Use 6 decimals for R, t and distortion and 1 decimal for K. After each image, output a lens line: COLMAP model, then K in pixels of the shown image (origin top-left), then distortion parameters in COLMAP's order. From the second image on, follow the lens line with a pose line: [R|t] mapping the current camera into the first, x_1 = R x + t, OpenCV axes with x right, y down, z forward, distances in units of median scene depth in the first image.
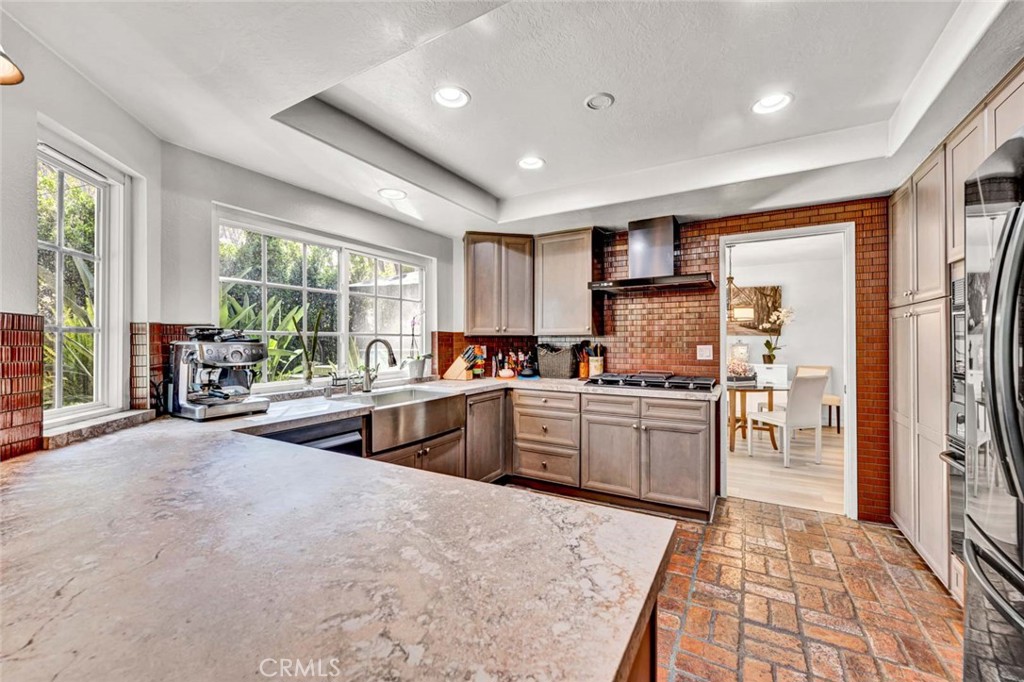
lens RADIAL K [[415.4, 0, 512.7], [0, 415.4, 340.4], [0, 0, 1]] dist [0.003862, -0.000117]
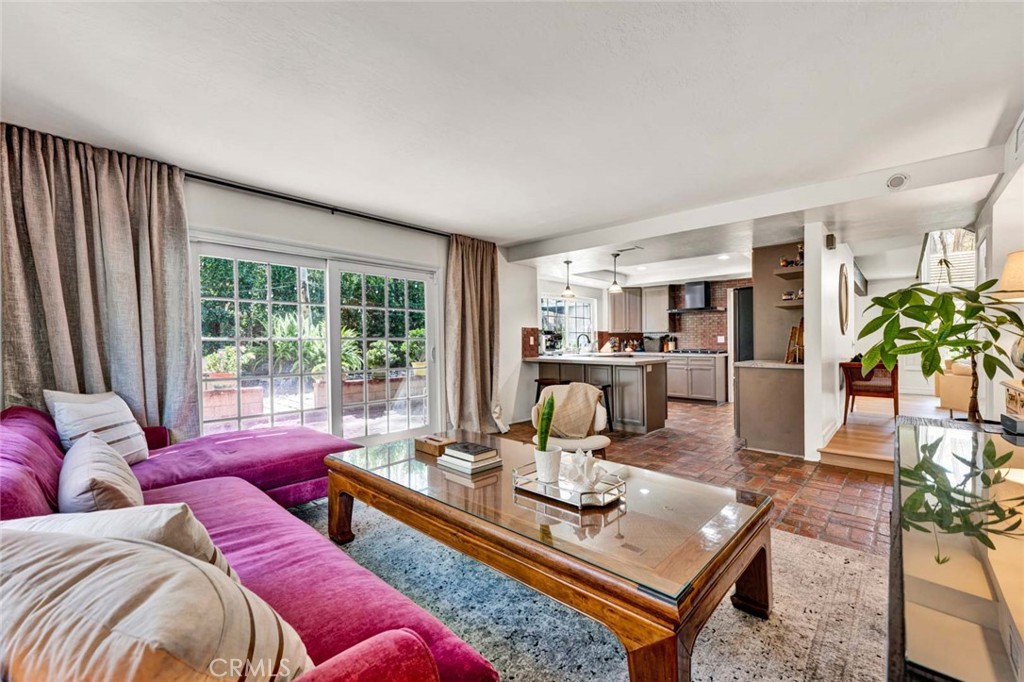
lens RADIAL K [[415.4, 0, 504.1], [0, 415.4, 343.4], [0, 0, 1]] dist [0.003862, -0.000117]
pose [[0.968948, -0.001155, -0.247260, -0.115265], [0.002242, 0.999989, 0.004118, 0.035695], [0.247253, -0.004545, 0.968940, -1.362060]]
